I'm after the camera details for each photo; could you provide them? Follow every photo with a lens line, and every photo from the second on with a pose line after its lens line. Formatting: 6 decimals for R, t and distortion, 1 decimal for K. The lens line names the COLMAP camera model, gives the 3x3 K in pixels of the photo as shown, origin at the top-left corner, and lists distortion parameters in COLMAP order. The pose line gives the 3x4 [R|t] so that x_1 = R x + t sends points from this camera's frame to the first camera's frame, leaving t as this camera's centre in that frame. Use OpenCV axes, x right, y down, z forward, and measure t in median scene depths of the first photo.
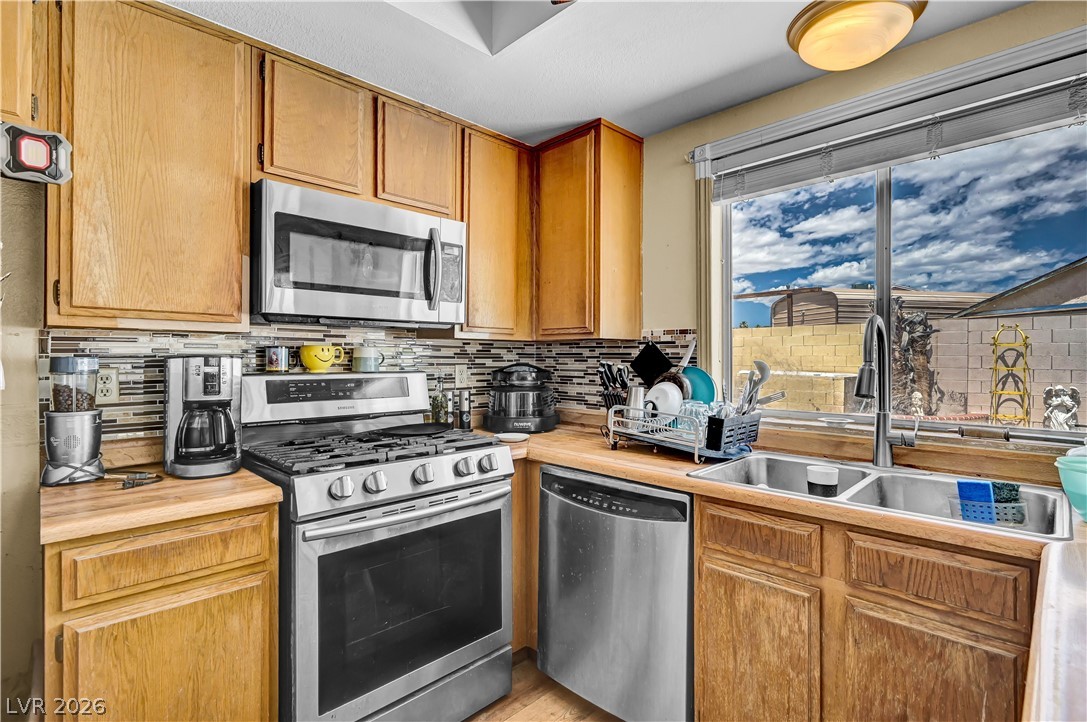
lens RADIAL K [[517.3, 0, 542.2], [0, 517.3, 358.9], [0, 0, 1]] dist [-0.001416, 0.002029]
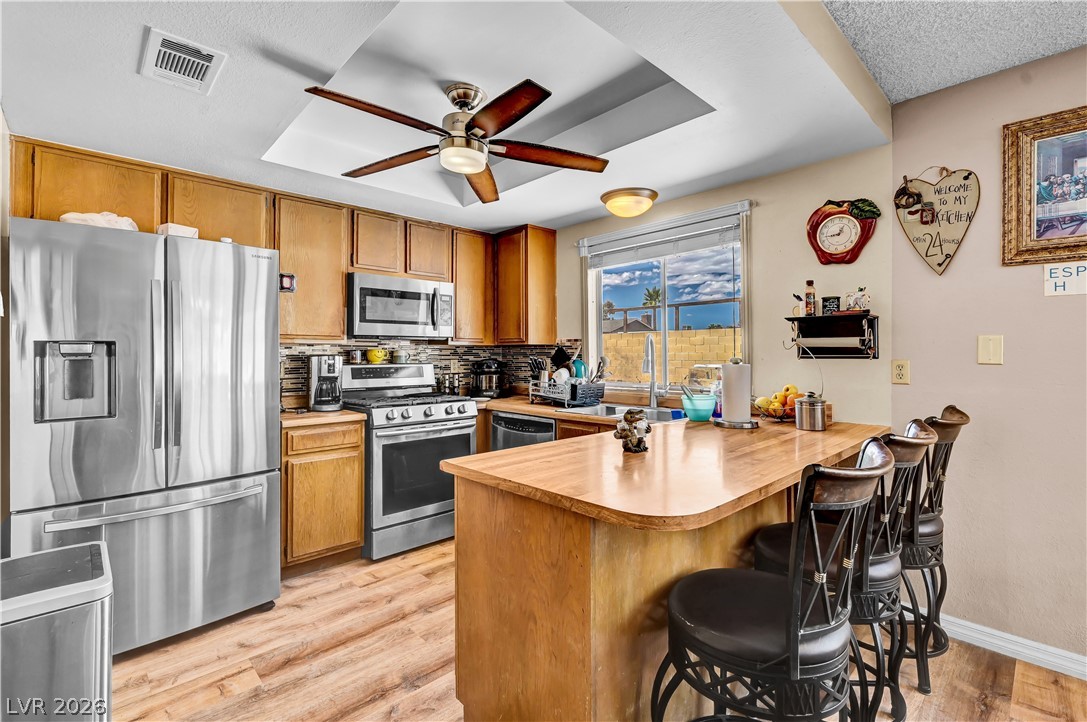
lens RADIAL K [[490.0, 0, 543.5], [0, 490.0, 347.4], [0, 0, 1]] dist [0.000418, 0.001641]
pose [[0.999777, -0.006384, -0.020150, 0.227936], [0.006011, 0.999811, -0.018501, 0.003474], [0.020264, 0.018376, 0.999626, -0.818209]]
